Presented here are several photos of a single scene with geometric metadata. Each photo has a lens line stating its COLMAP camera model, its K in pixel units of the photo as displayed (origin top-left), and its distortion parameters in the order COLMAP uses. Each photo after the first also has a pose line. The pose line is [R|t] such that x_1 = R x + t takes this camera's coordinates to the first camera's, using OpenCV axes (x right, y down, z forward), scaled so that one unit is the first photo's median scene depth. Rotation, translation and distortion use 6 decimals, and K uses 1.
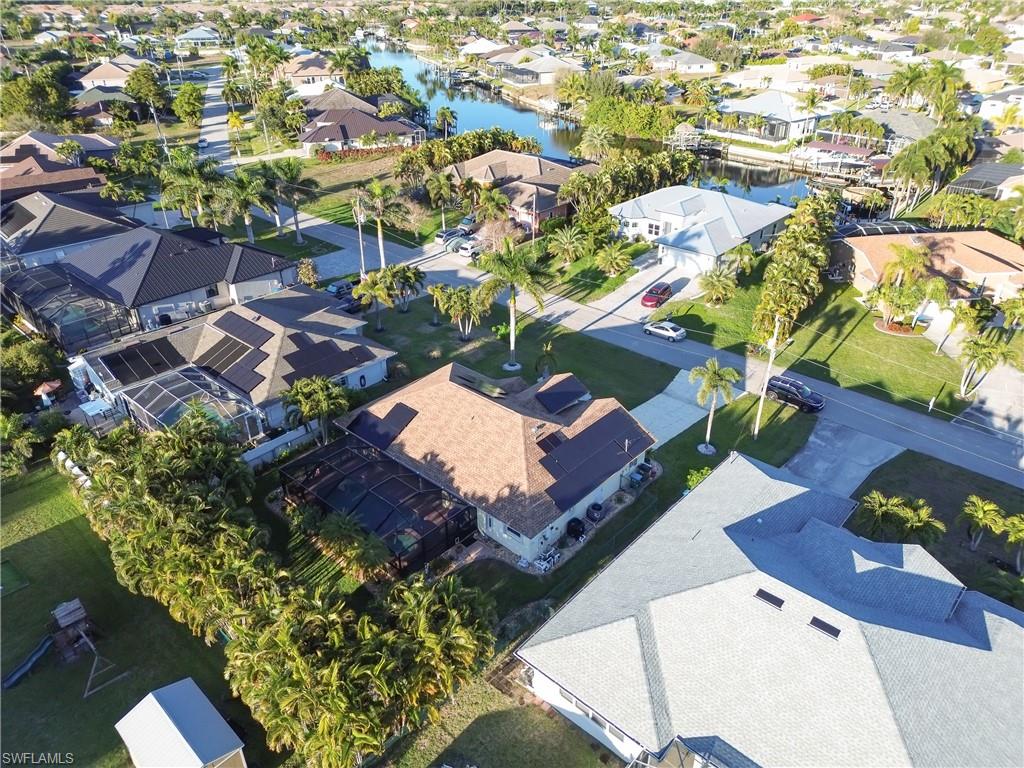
lens RADIAL K [[716.2, 0, 509.3], [0, 716.2, 384.2], [0, 0, 1]] dist [0.031032, -0.002199]
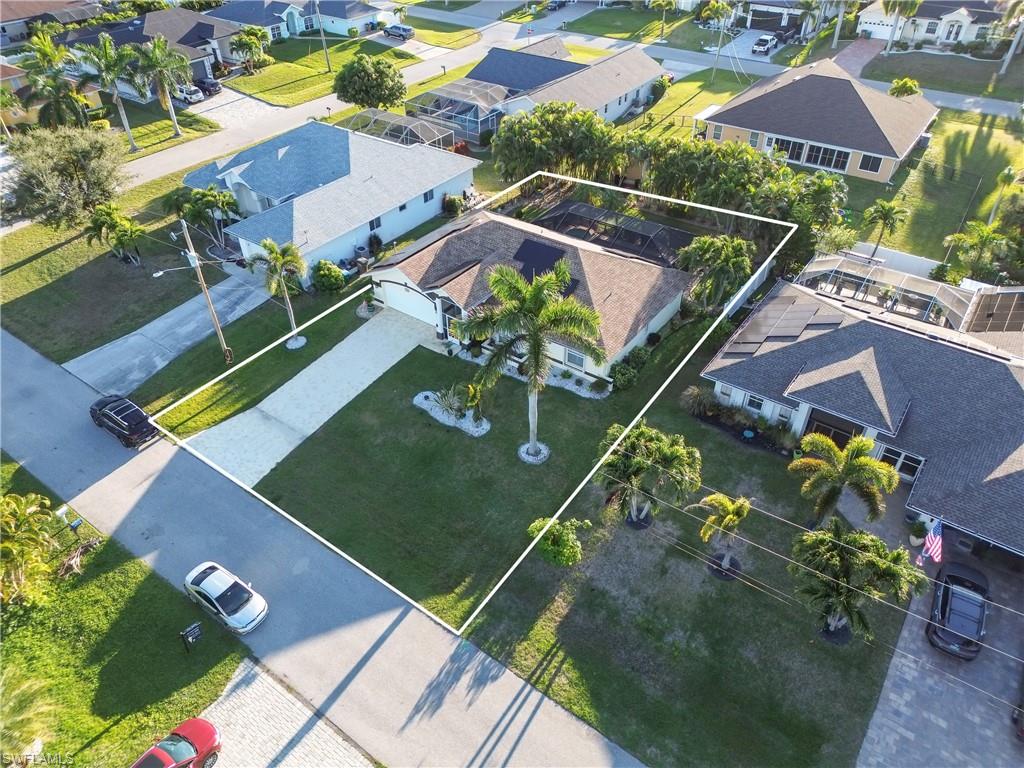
lens RADIAL K [[714.1, 0, 510.0], [0, 714.1, 383.1], [0, 0, 1]] dist [0.077170, -0.076227]
pose [[-0.993719, 0.080501, -0.077729, 0.072279], [-0.042383, 0.372115, 0.927219, -0.667523], [0.103567, 0.924689, -0.366366, 1.260796]]
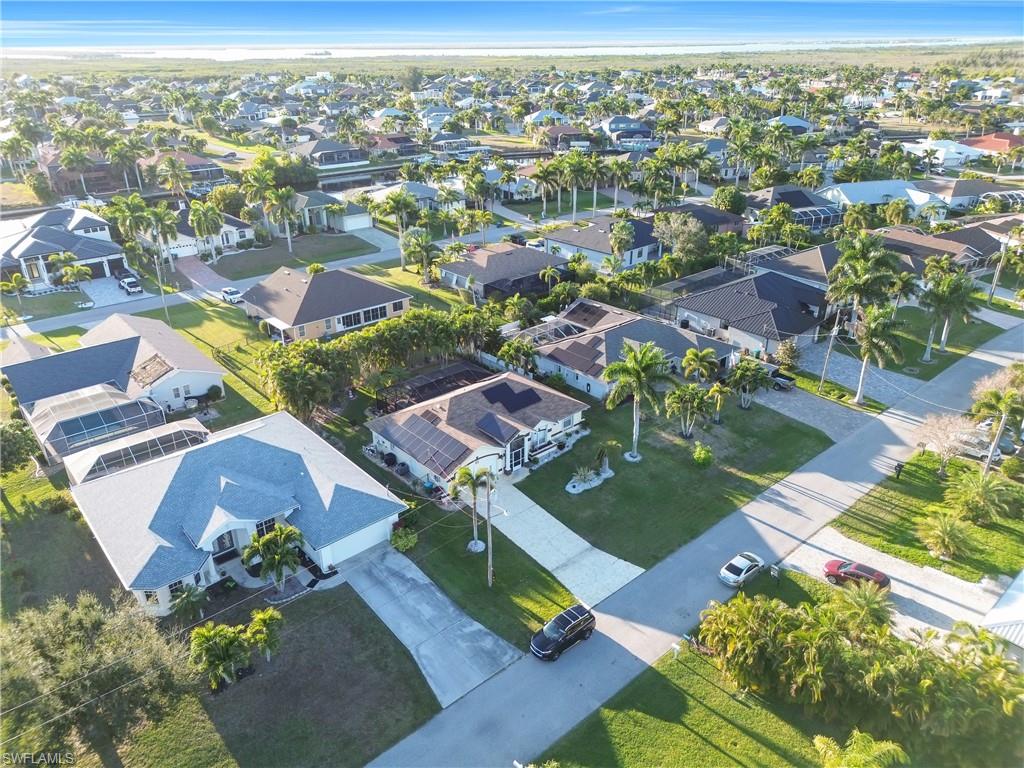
lens RADIAL K [[714.1, 0, 510.0], [0, 714.1, 383.1], [0, 0, 1]] dist [0.077170, -0.076227]
pose [[-0.116411, 0.432258, -0.894204, 0.995211], [-0.481191, 0.763058, 0.431506, -0.514581], [0.868852, 0.480515, 0.119171, 0.717074]]
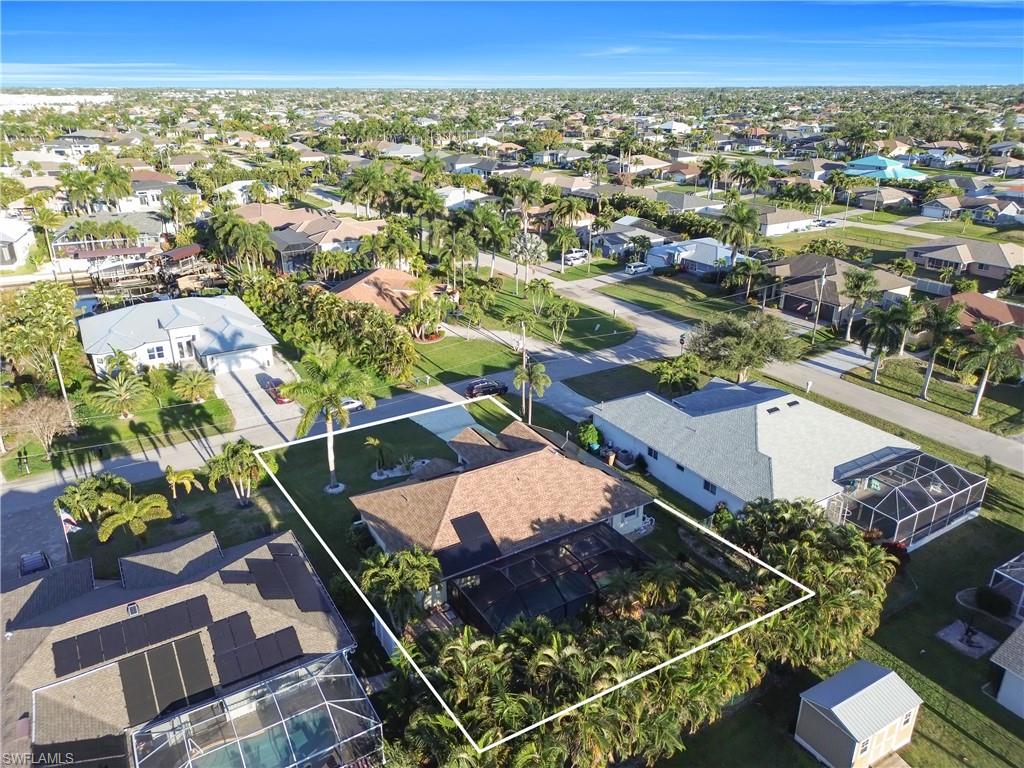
lens RADIAL K [[716.2, 0, 509.3], [0, 716.2, 384.2], [0, 0, 1]] dist [0.031032, -0.002199]
pose [[0.282686, -0.359908, 0.889132, -0.758422], [0.472732, 0.858825, 0.197342, -0.231781], [-0.834634, 0.364535, 0.412917, 0.416152]]
